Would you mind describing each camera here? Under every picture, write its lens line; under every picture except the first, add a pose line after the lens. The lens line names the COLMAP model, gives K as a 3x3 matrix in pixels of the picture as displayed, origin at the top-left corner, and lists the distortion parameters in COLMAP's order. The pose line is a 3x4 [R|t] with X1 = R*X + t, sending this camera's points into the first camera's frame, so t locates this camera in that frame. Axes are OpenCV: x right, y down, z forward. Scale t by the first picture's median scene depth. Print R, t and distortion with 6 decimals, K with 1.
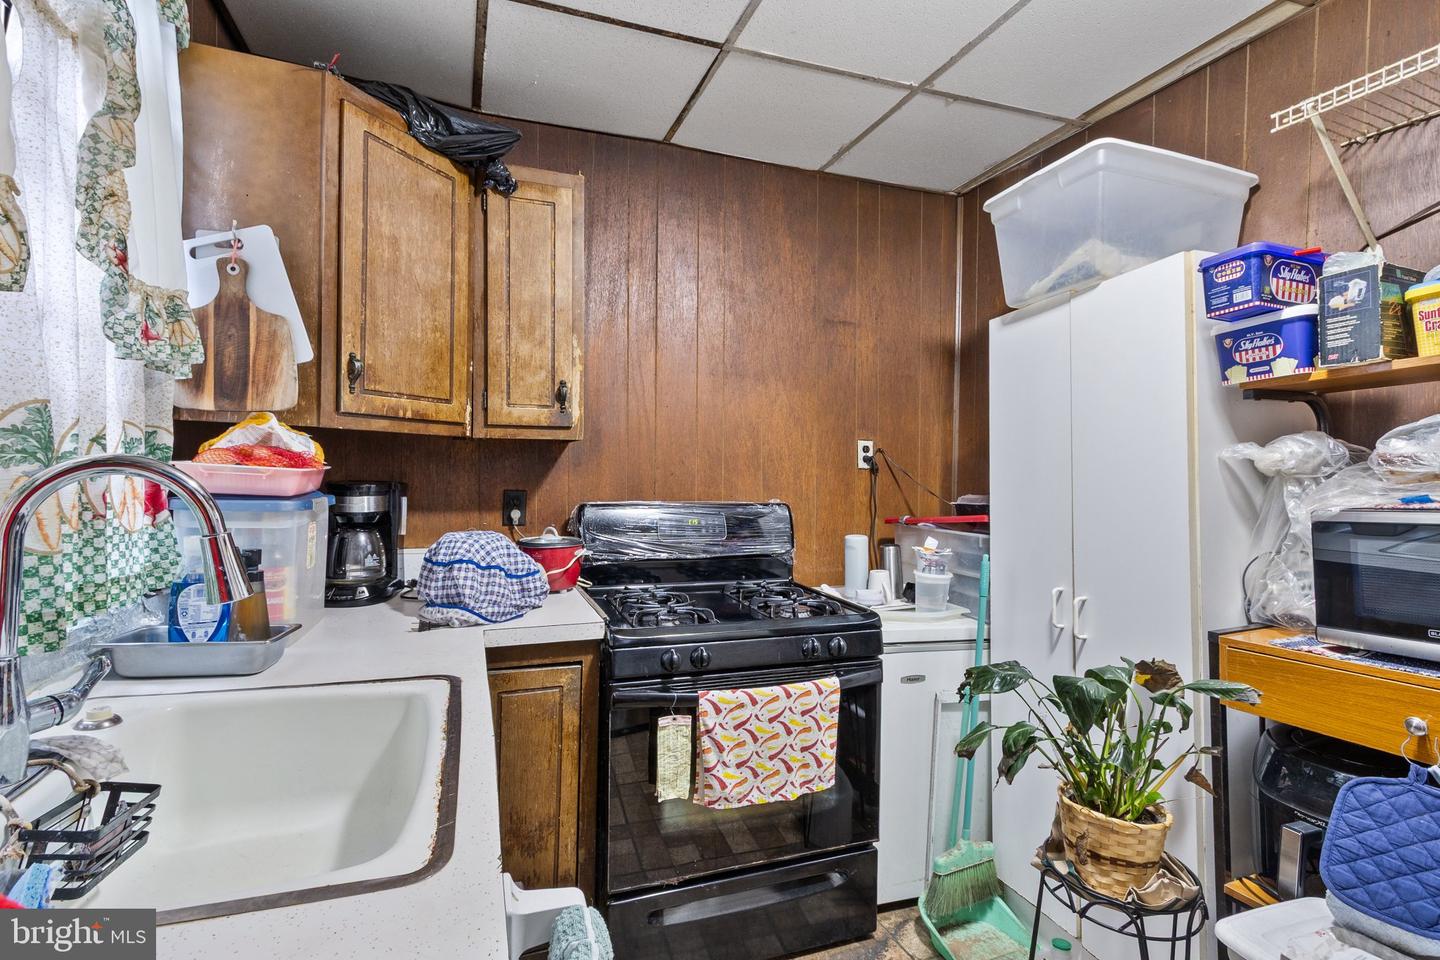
lens RADIAL K [[655.9, 0, 721.5], [0, 655.9, 476.7], [0, 0, 1]] dist [0.004252, -0.003380]
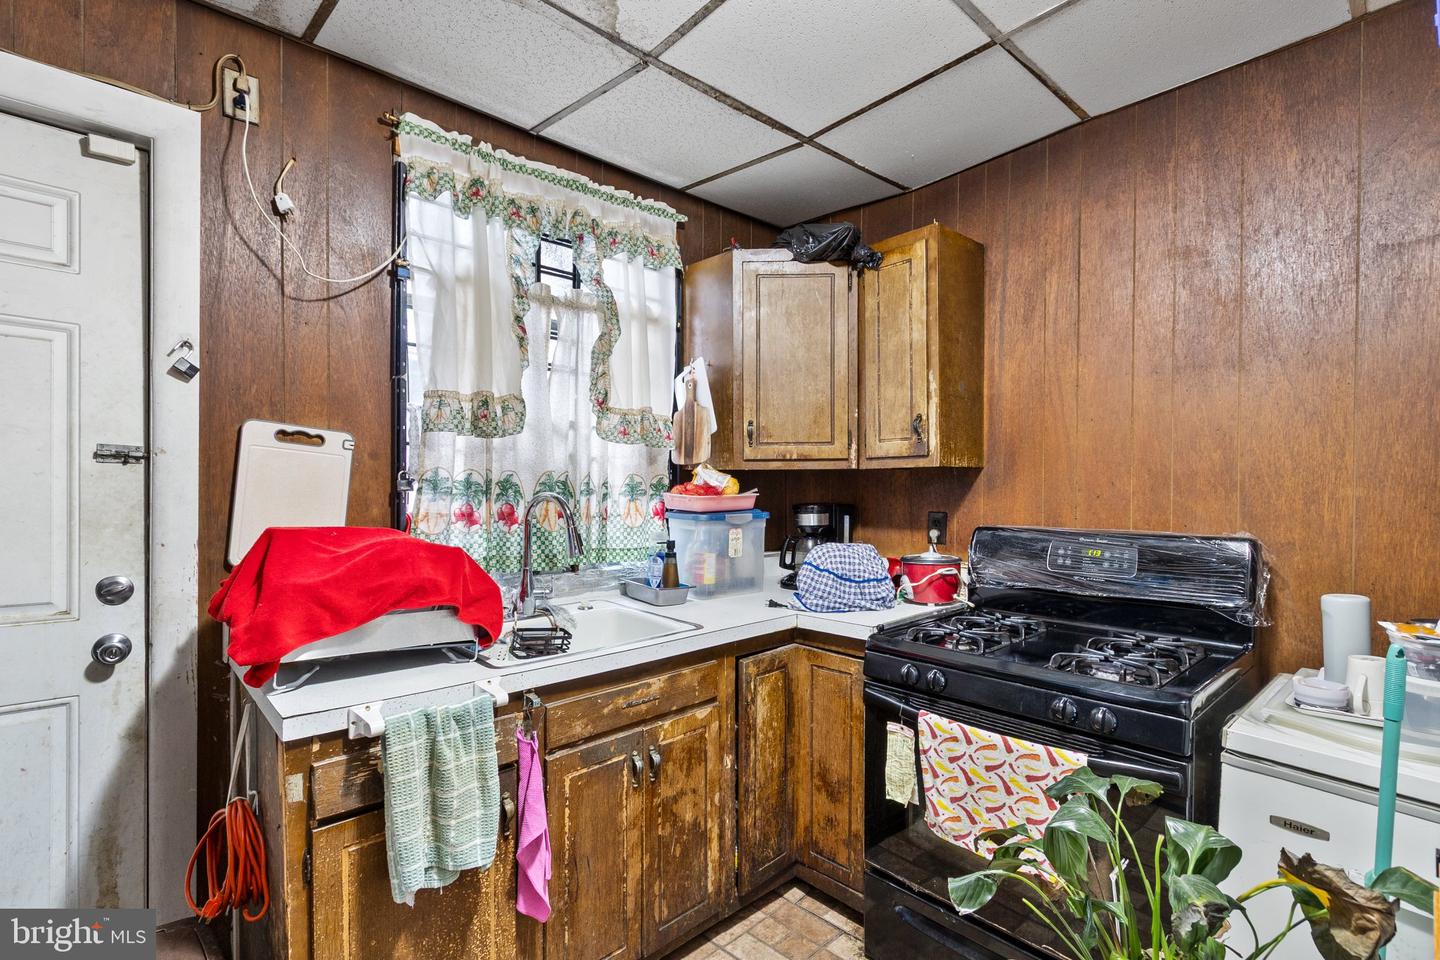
lens RADIAL K [[655.9, 0, 717.6], [0, 655.9, 491.7], [0, 0, 1]] dist [0.004252, -0.003380]
pose [[0.391911, -0.010224, -0.919946, 0.677603], [0.000938, 0.999942, -0.010714, -0.003284], [0.920003, 0.003336, 0.391898, 0.260388]]
